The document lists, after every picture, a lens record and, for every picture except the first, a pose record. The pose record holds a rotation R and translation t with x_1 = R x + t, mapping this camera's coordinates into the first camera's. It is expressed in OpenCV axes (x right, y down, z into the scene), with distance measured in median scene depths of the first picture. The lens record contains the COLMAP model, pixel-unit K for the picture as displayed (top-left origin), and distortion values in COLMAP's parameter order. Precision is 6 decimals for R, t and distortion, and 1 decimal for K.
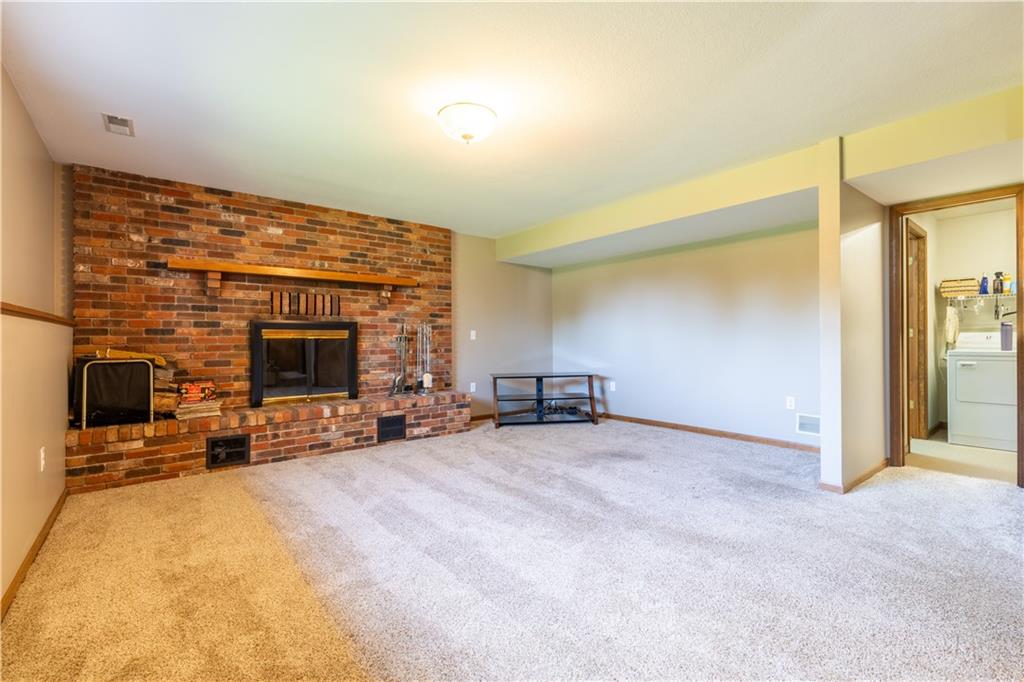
lens RADIAL K [[445.4, 0, 509.6], [0, 445.4, 338.5], [0, 0, 1]] dist [-0.005851, 0.002604]
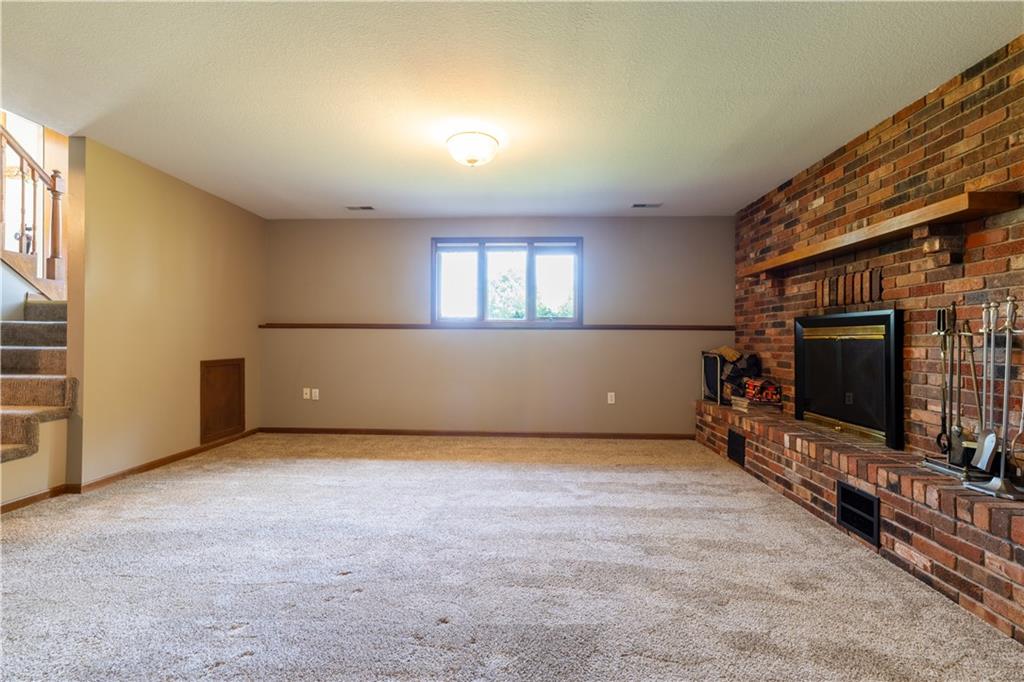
lens RADIAL K [[445.4, 0, 509.8], [0, 445.4, 338.5], [0, 0, 1]] dist [-0.005851, 0.002604]
pose [[-0.666906, 0.000116, -0.745142, 0.399604], [-0.003427, 0.999989, 0.003222, -0.001515], [0.745134, 0.004702, -0.666898, 1.054622]]
